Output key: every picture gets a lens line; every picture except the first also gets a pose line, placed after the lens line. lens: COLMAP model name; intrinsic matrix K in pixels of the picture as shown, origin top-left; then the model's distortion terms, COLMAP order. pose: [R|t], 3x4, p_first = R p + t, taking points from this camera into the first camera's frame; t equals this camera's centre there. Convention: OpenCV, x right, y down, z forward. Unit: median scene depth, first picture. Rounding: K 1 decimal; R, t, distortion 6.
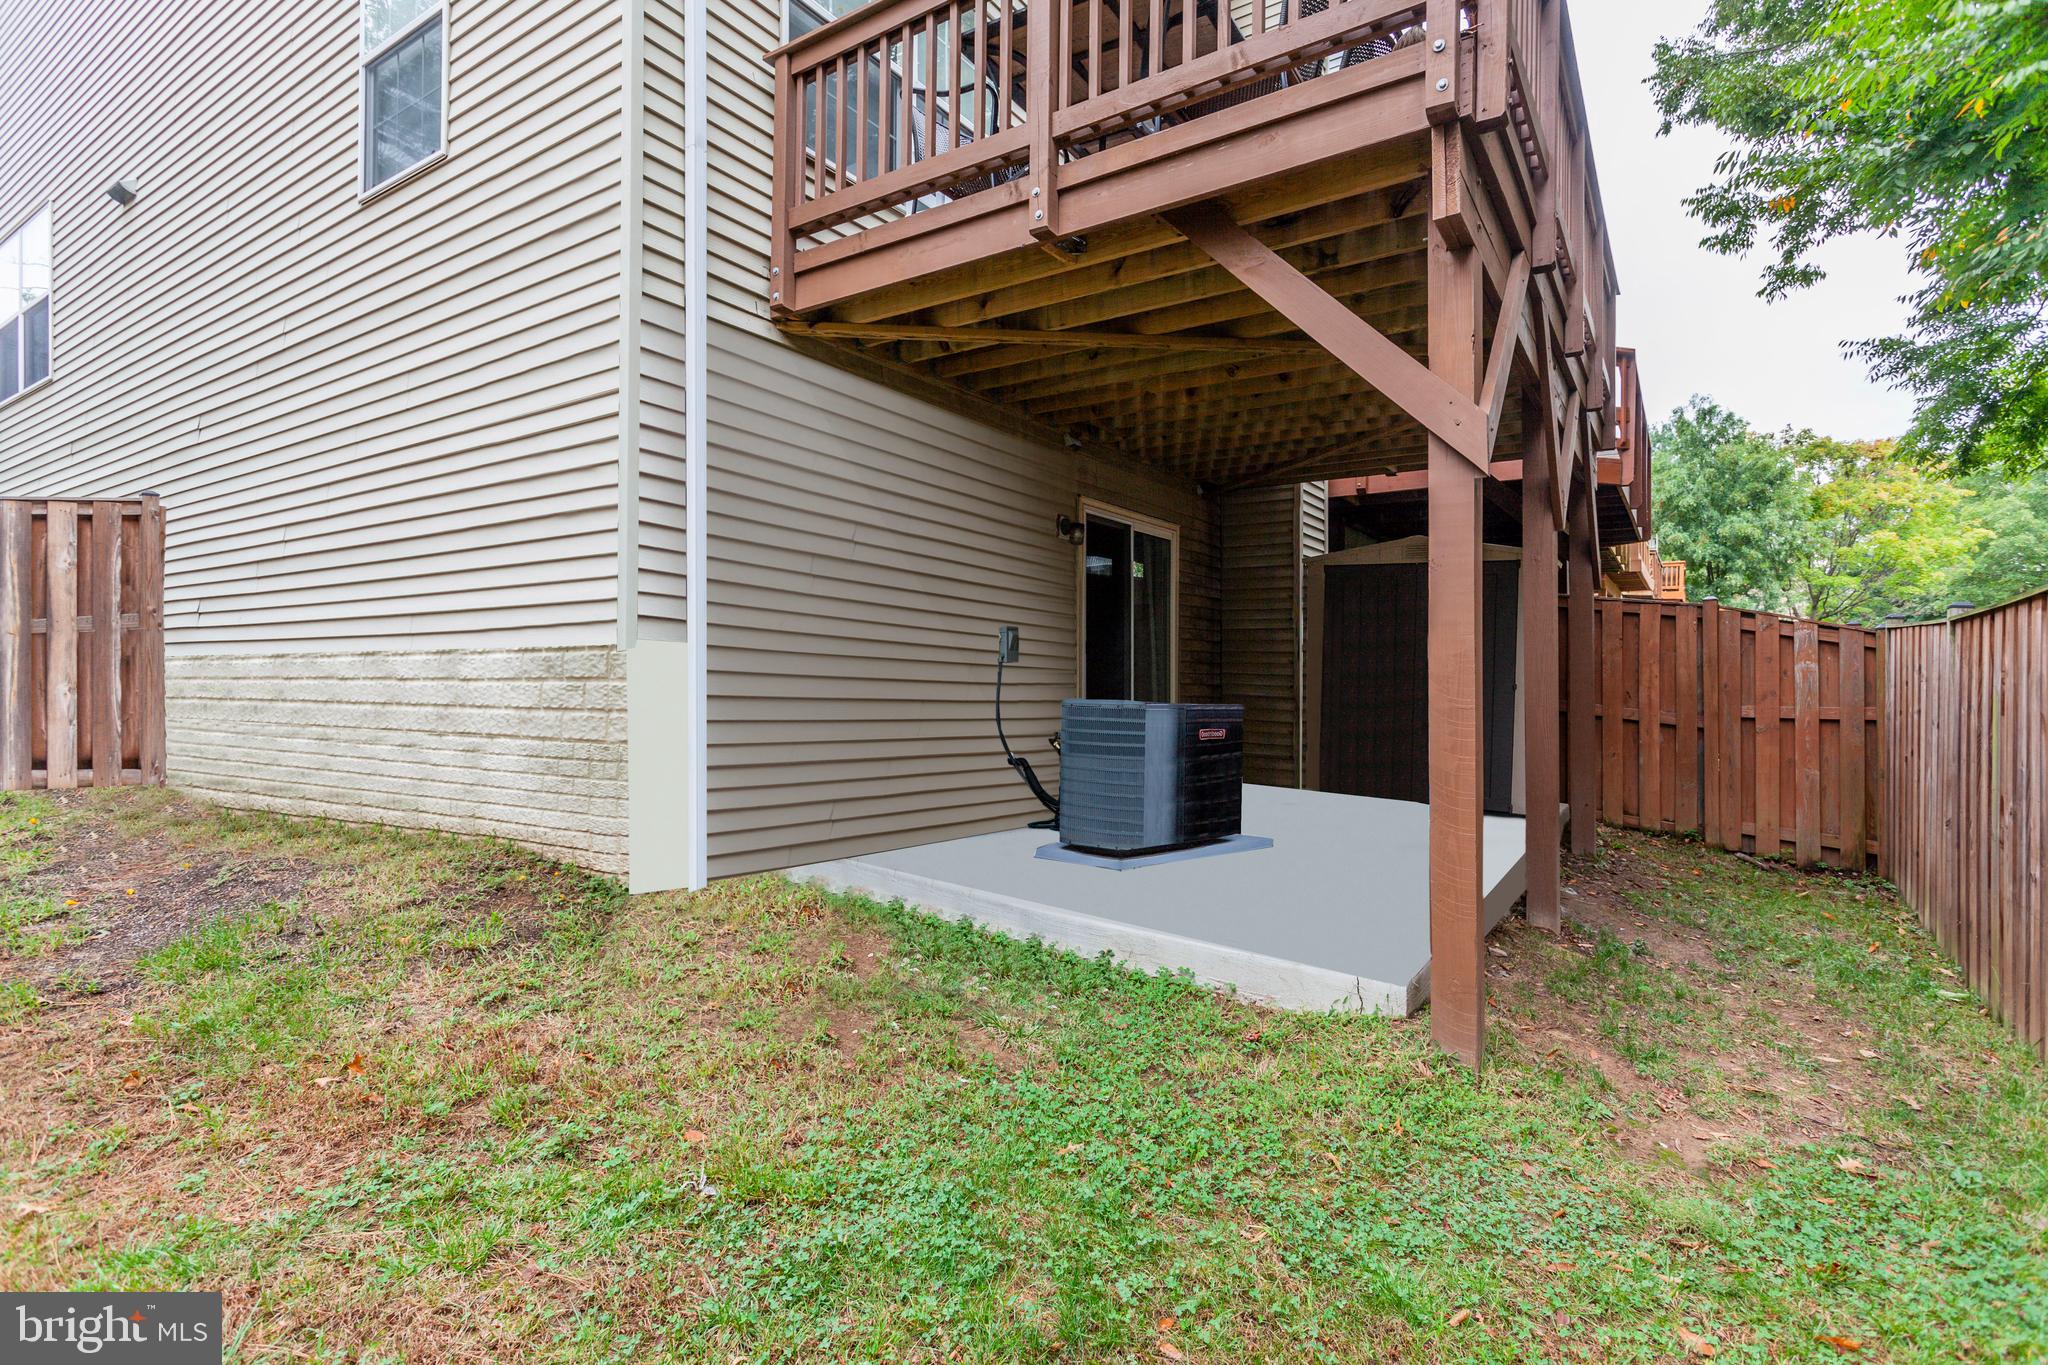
lens RADIAL K [[1036.1, 0, 1024.0], [0, 1036.1, 682.5], [0, 0, 1]] dist [-0.001731, -0.000071]
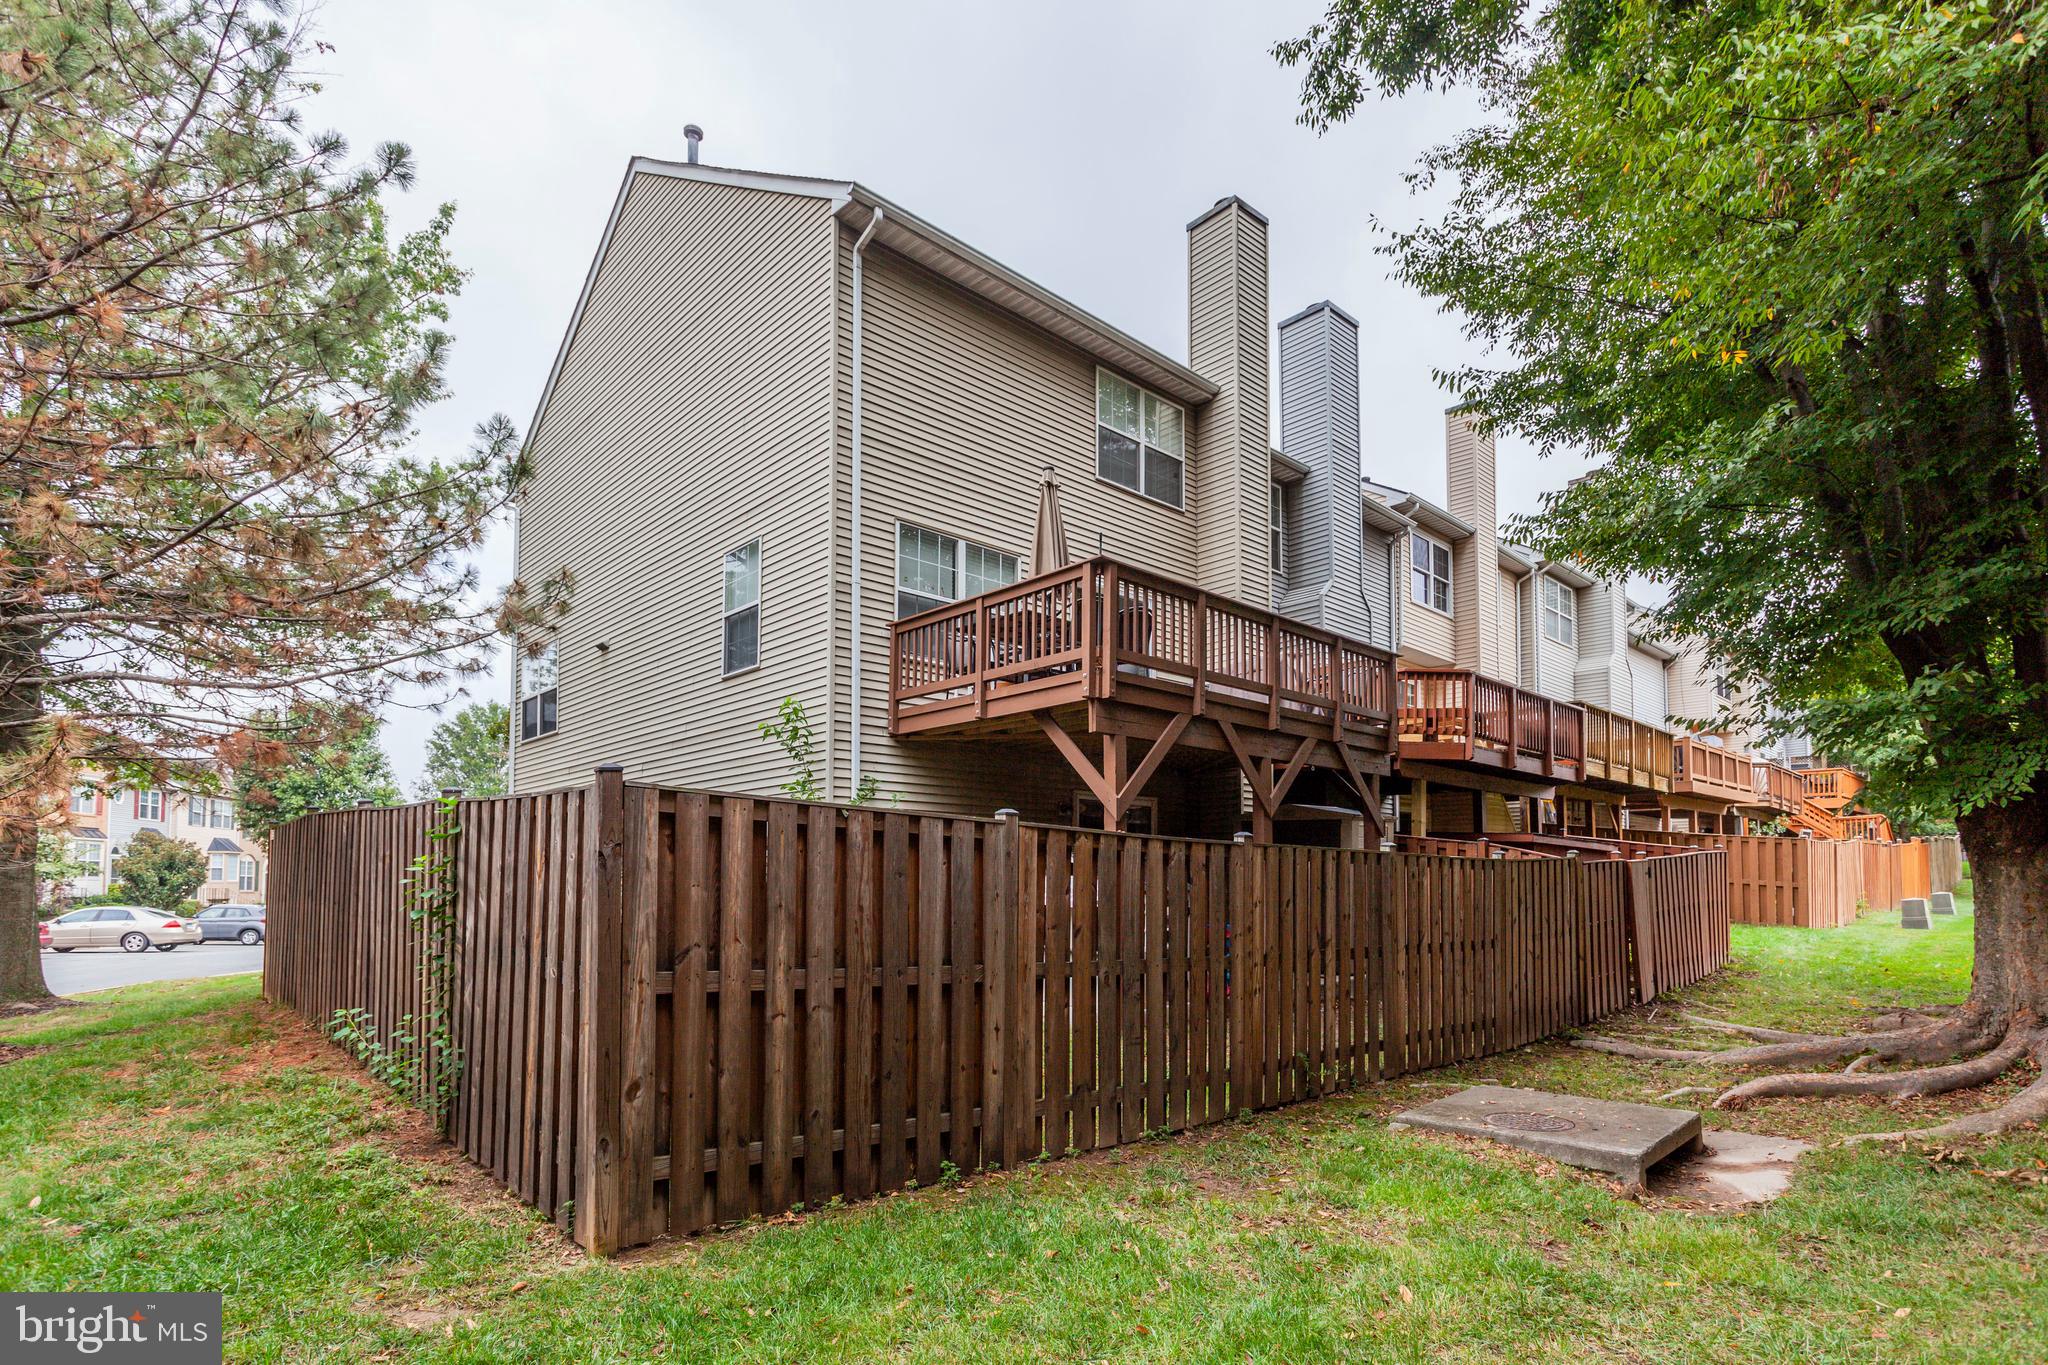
lens RADIAL K [[1036.1, 0, 1024.0], [0, 1036.1, 682.5], [0, 0, 1]] dist [-0.001731, -0.000071]
pose [[0.972206, -0.064360, -0.225108, 0.595391], [0.022322, 0.982575, -0.184520, -0.047116], [0.233061, 0.174367, 0.956702, -1.189210]]
